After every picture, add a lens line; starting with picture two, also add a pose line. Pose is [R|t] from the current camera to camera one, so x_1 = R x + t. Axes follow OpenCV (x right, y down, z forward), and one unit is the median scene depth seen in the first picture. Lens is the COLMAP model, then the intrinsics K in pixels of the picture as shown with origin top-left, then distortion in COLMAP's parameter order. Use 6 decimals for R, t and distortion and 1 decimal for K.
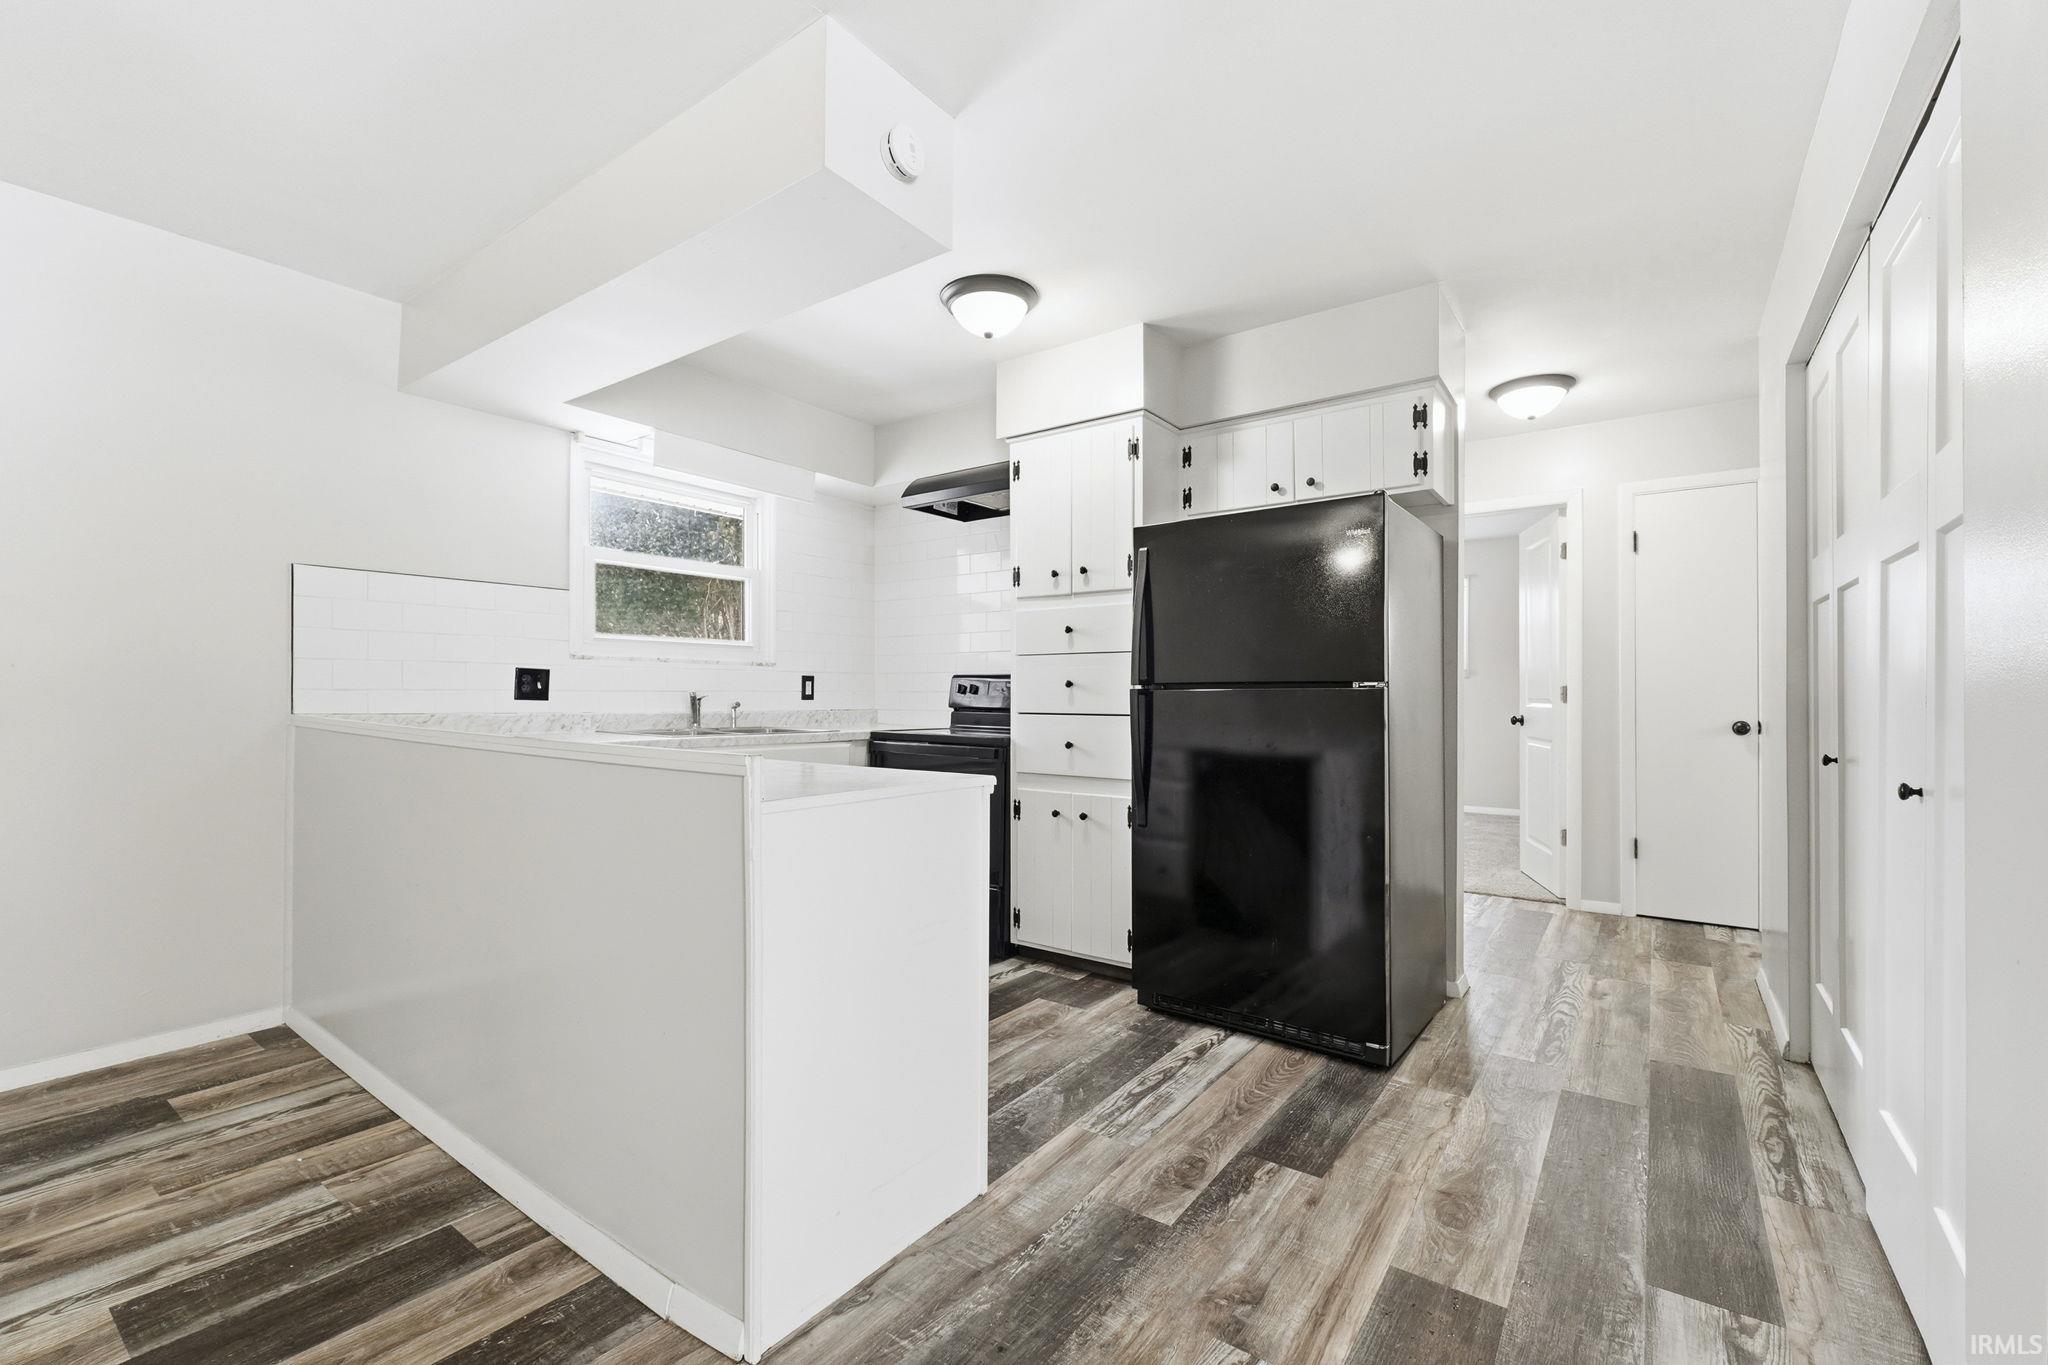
lens RADIAL K [[878.5, 0, 993.4], [0, 878.5, 688.3], [0, 0, 1]] dist [0.000613, -0.001210]
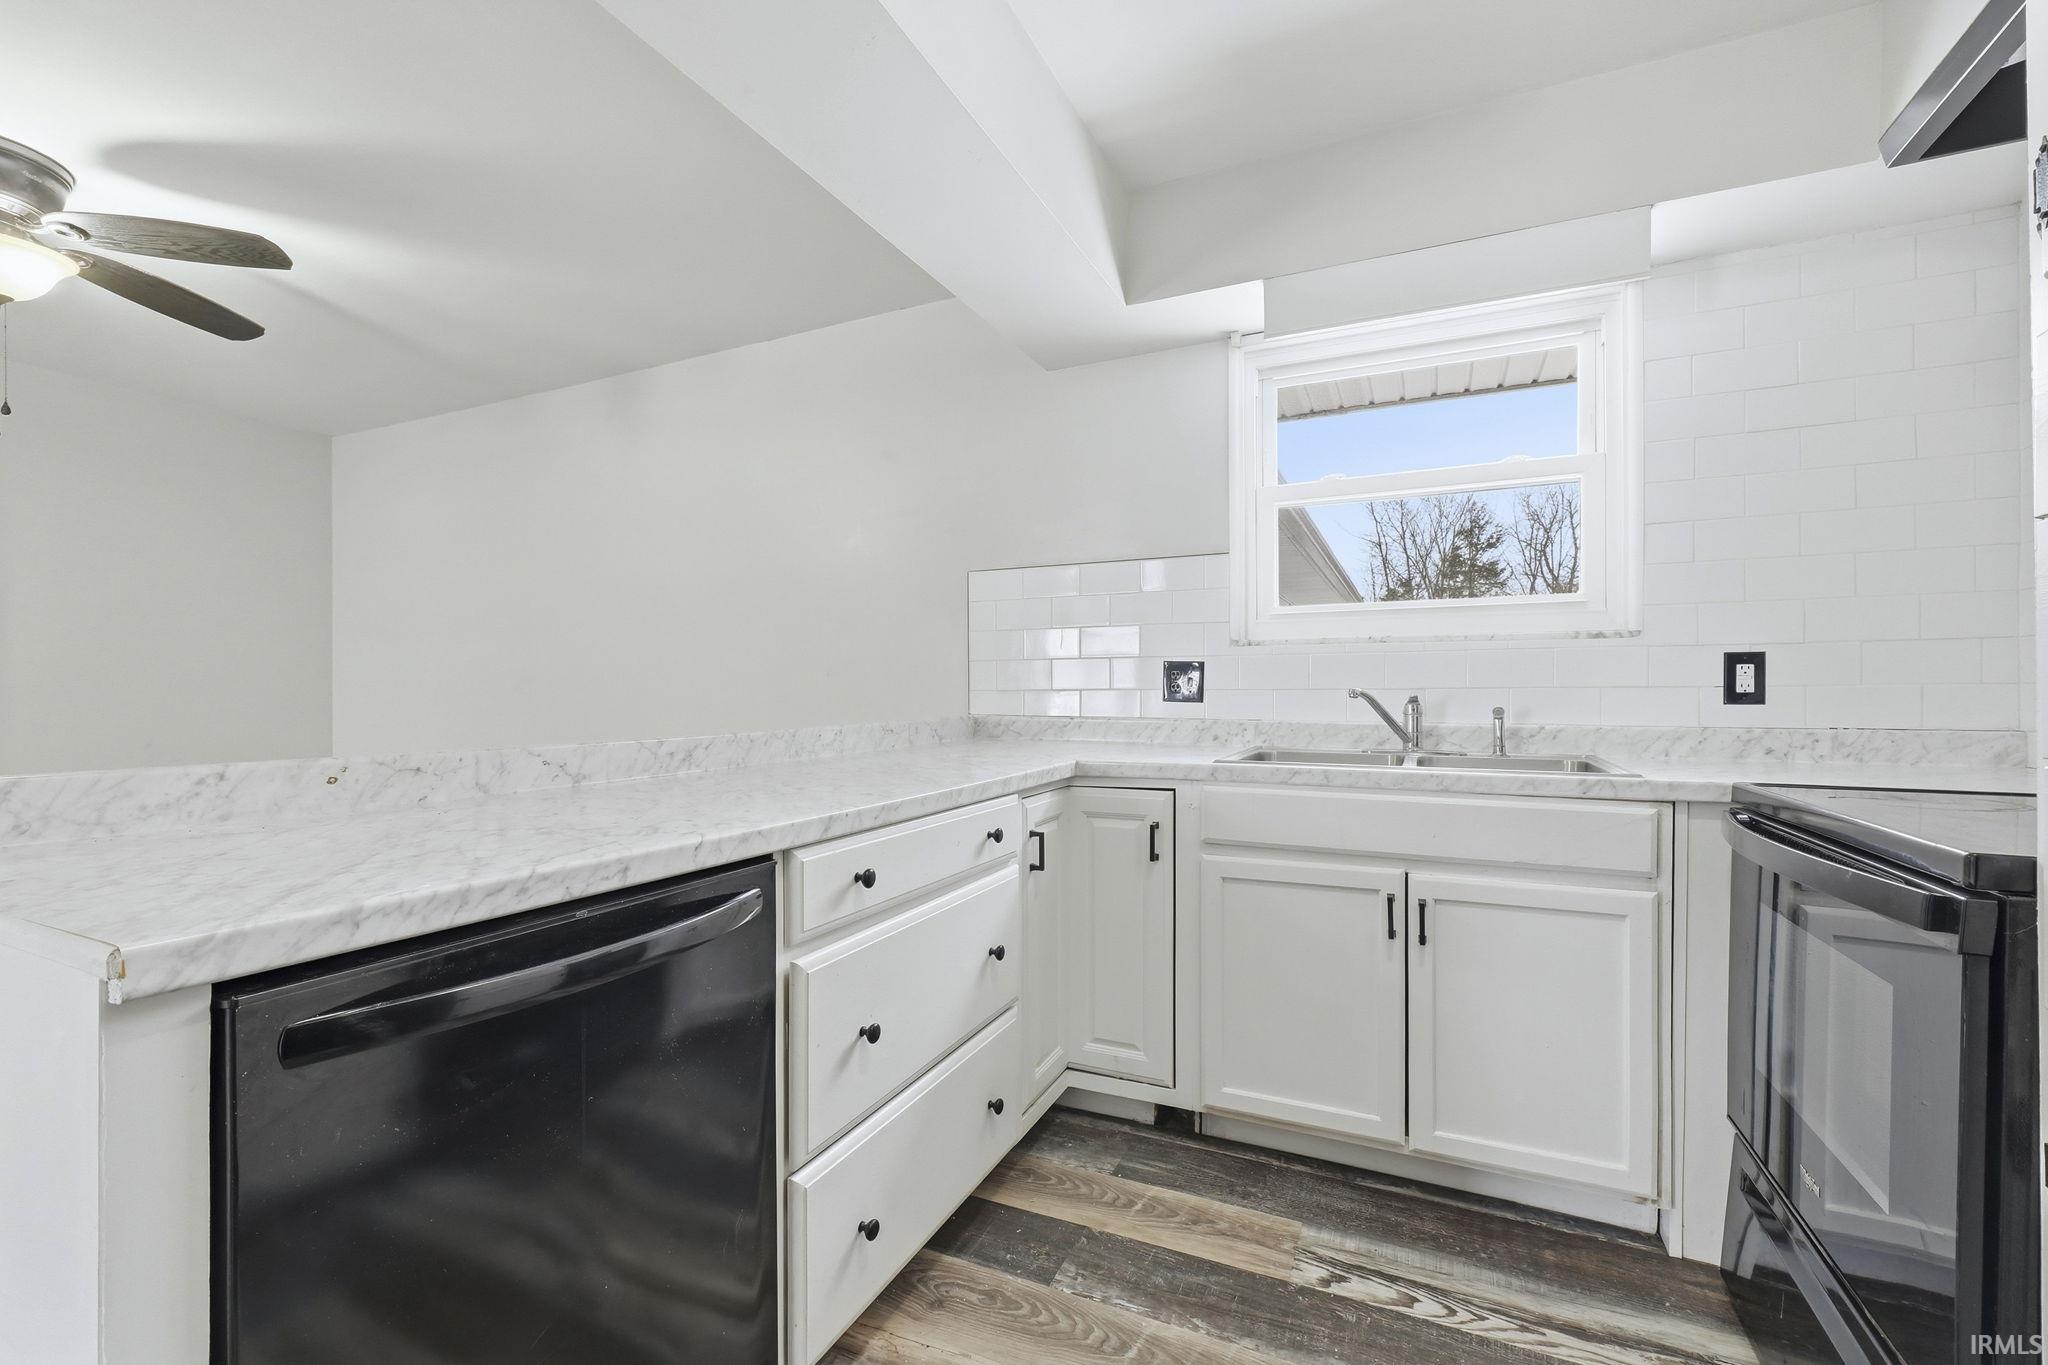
lens RADIAL K [[878.5, 0, 1017.9], [0, 878.5, 698.5], [0, 0, 1]] dist [0.000613, -0.001210]
pose [[0.214949, -0.002626, -0.976622, 0.205076], [0.007489, 0.999971, -0.001041, 0.010396], [0.976597, -0.007090, 0.214962, 0.706926]]
